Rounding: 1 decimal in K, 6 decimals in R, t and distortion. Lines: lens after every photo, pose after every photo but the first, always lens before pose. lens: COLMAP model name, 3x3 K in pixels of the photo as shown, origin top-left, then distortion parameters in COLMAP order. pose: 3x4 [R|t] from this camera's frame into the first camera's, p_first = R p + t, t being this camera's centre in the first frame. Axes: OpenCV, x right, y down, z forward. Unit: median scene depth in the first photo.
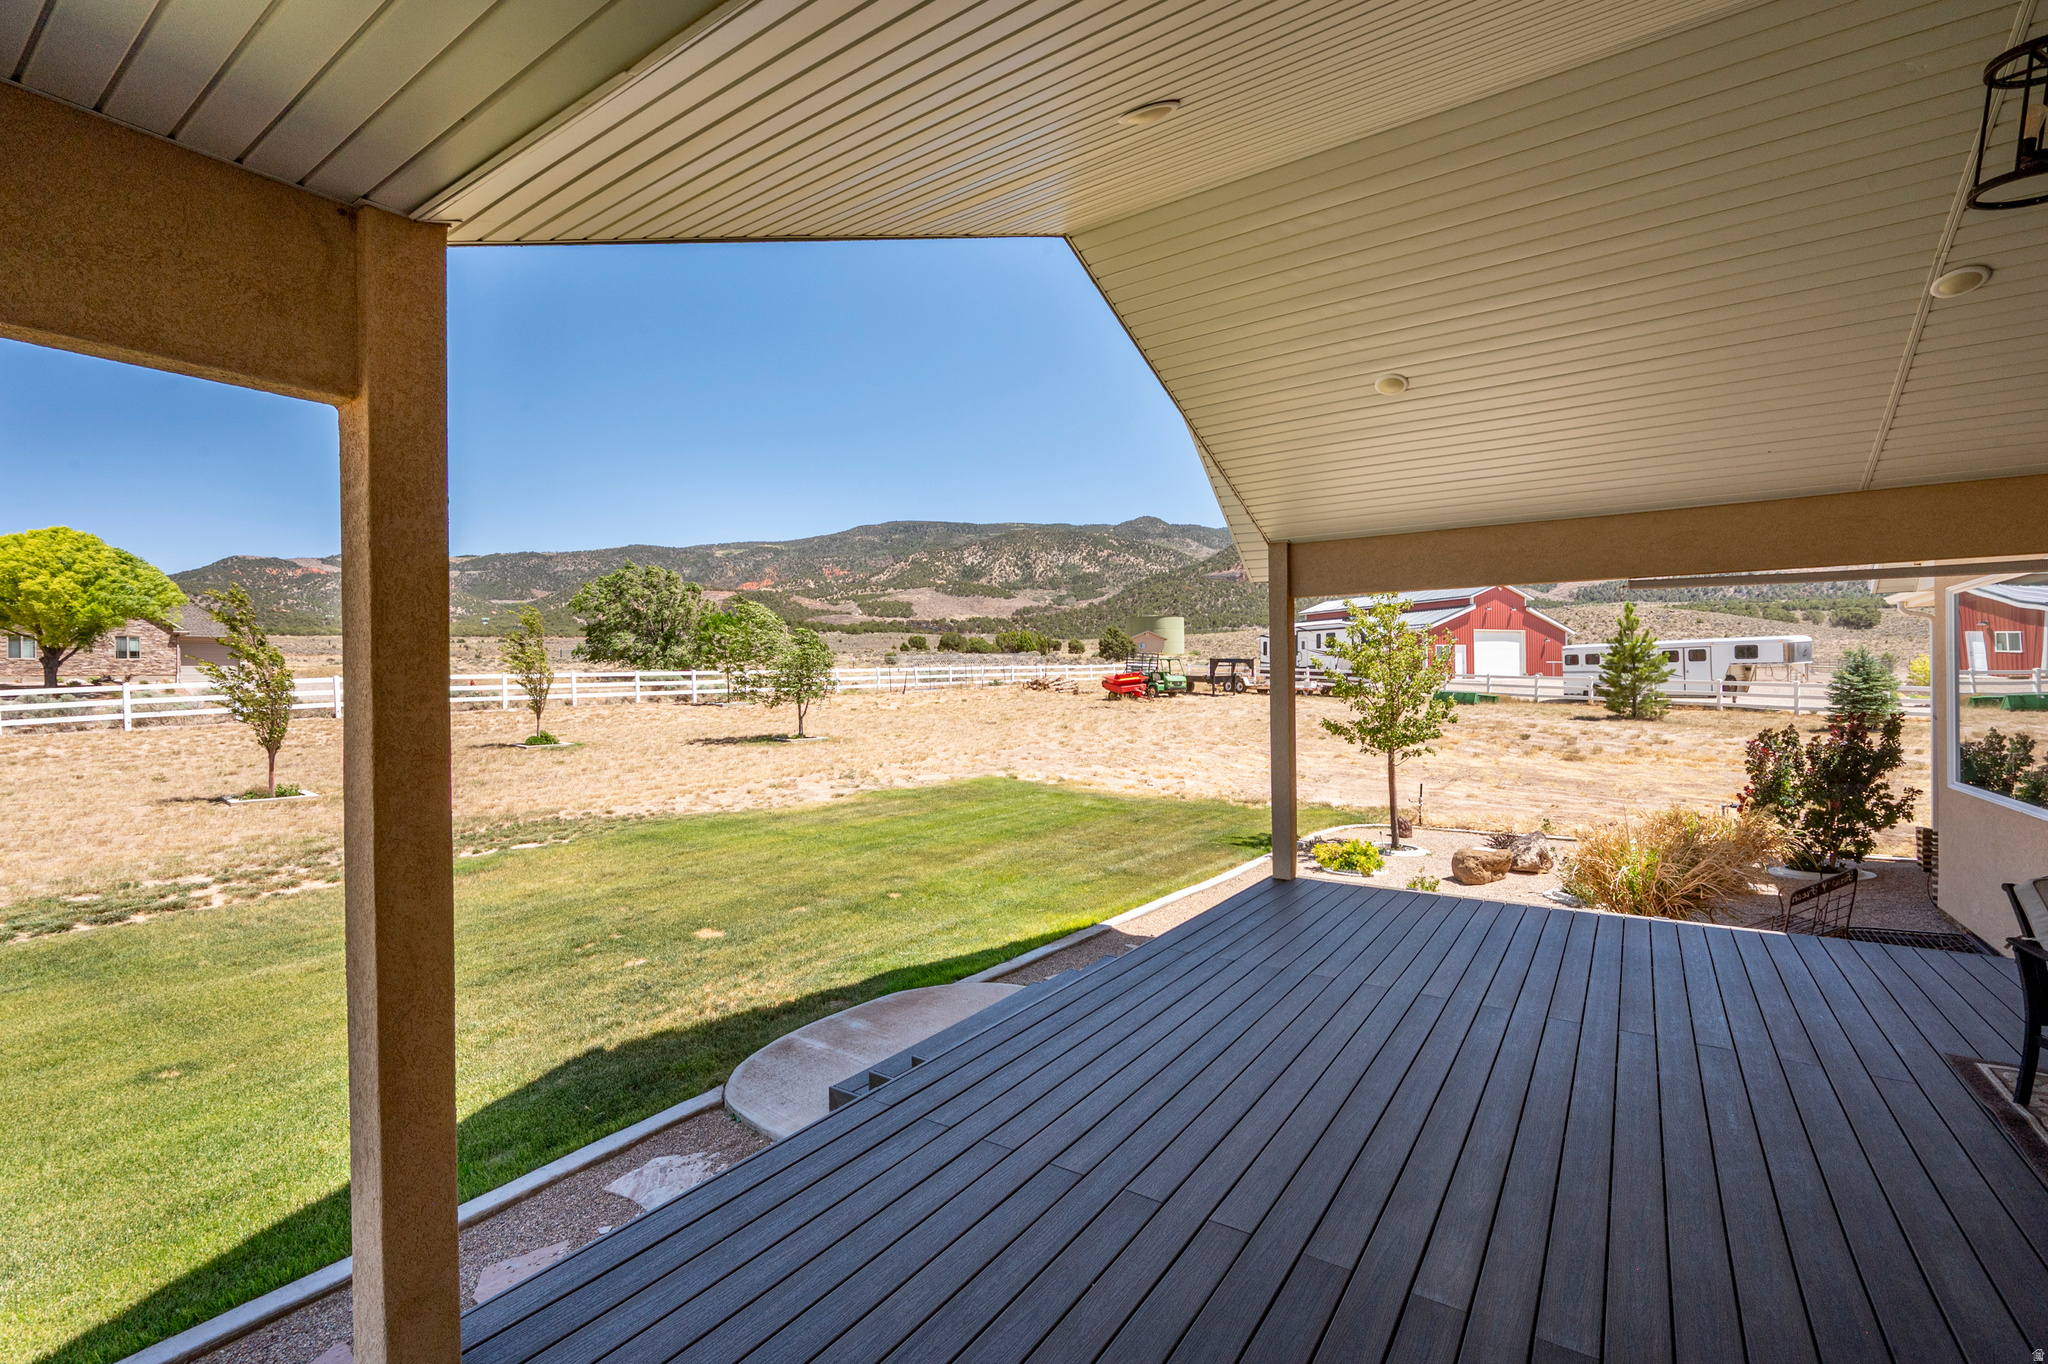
lens RADIAL K [[904.5, 0, 1022.2], [0, 904.5, 686.4], [0, 0, 1]] dist [0.019186, 0.000224]
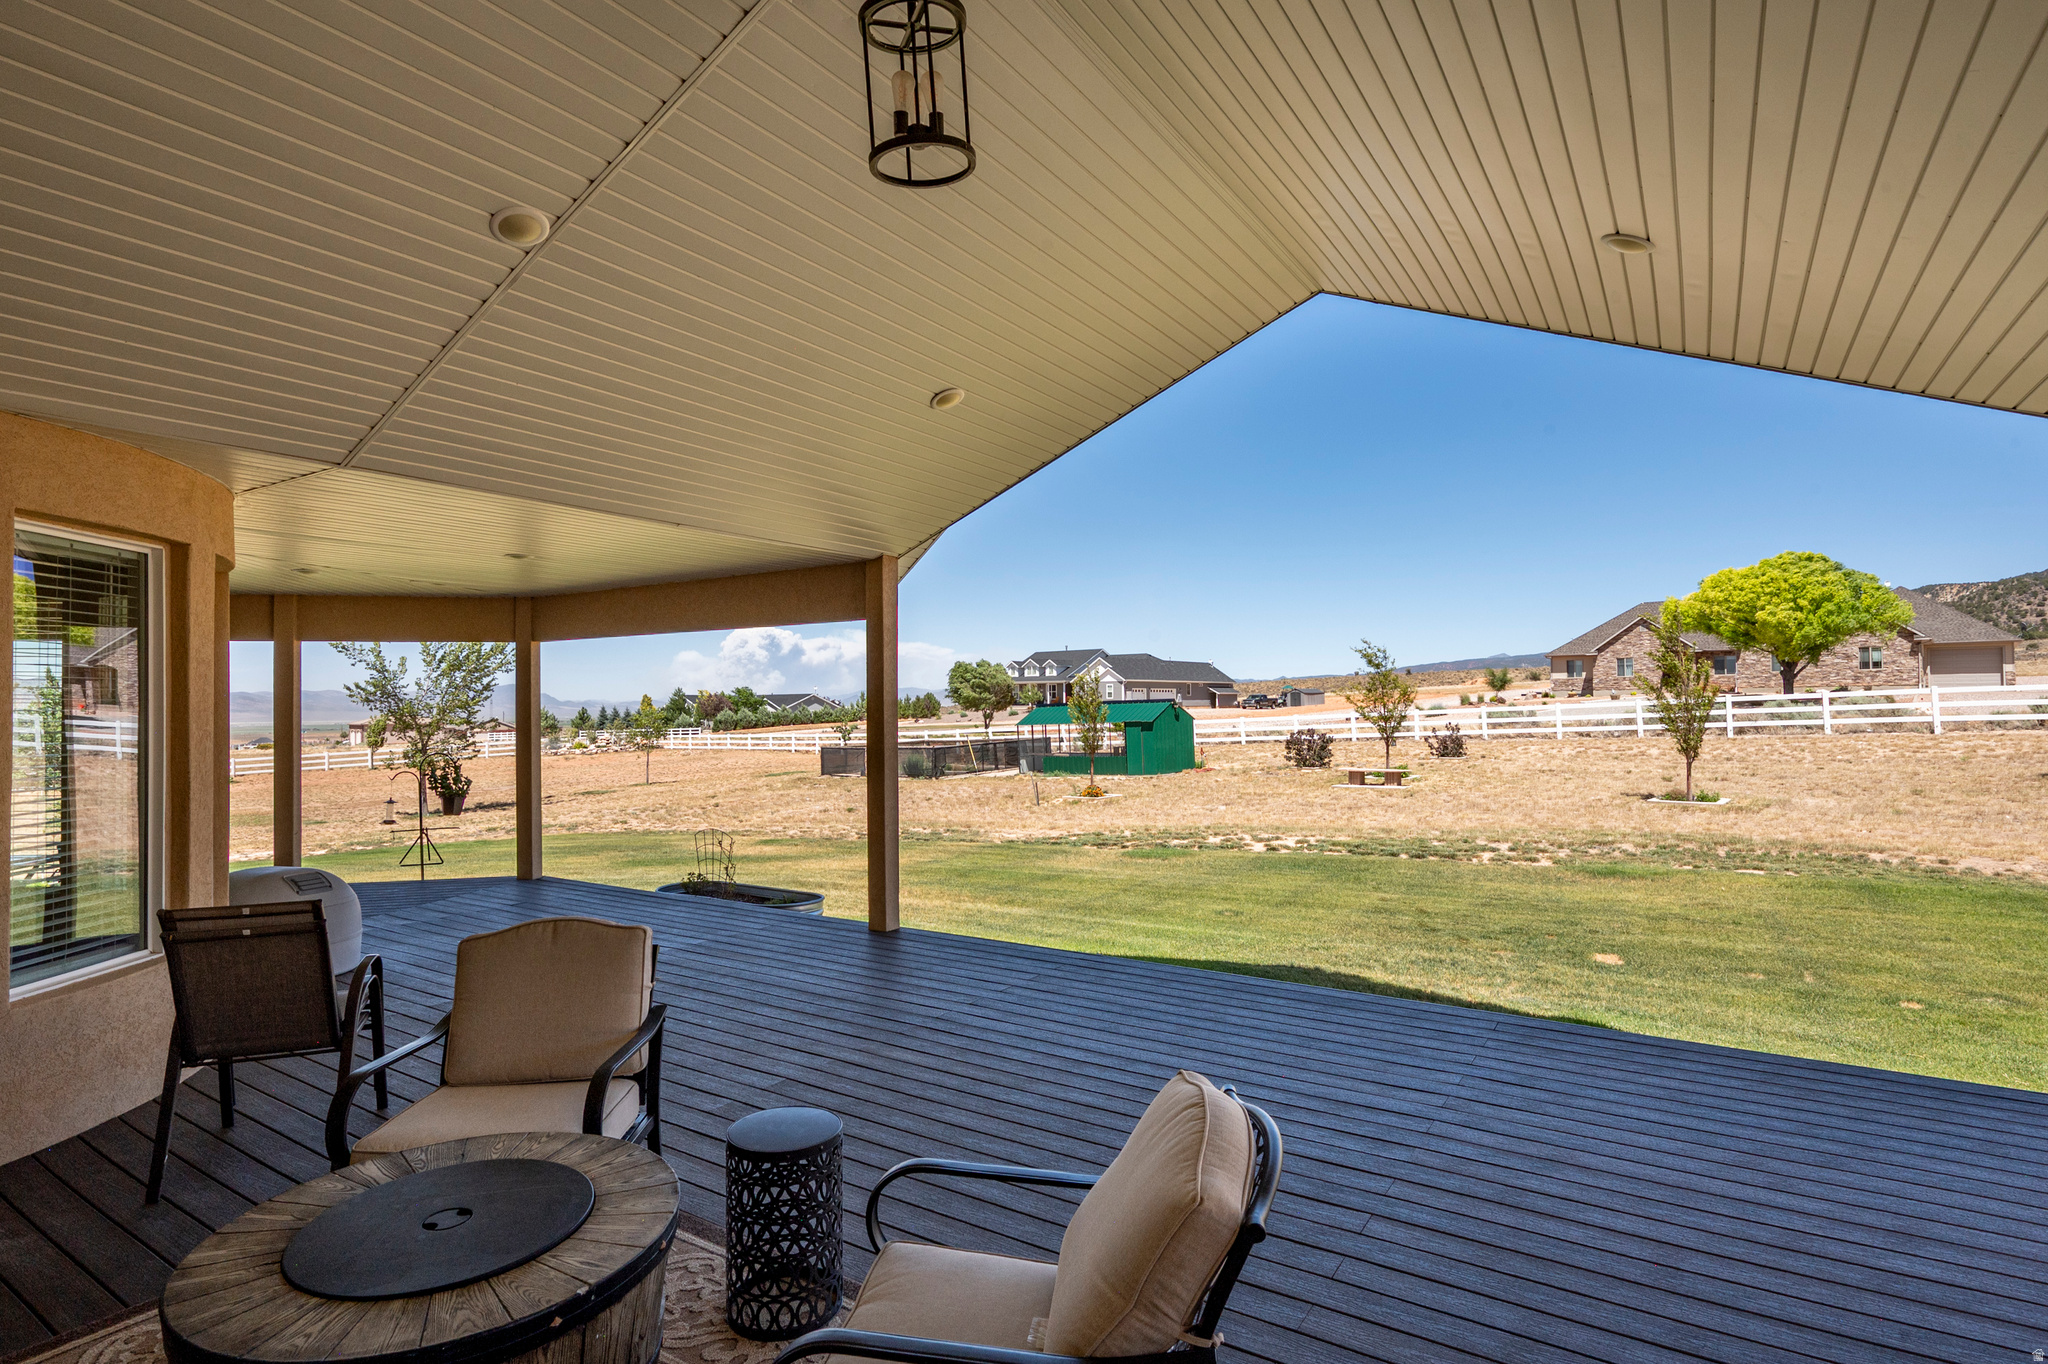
lens RADIAL K [[1018.7, 0, 1077.7], [0, 1018.7, 704.2], [0, 0, 1]] dist [0.000244, -0.000440]
pose [[0.056212, 0.006723, -0.998396, 0.245014], [0.004197, 0.999967, 0.006970, -0.005316], [0.998410, -0.004582, 0.056182, 0.120983]]
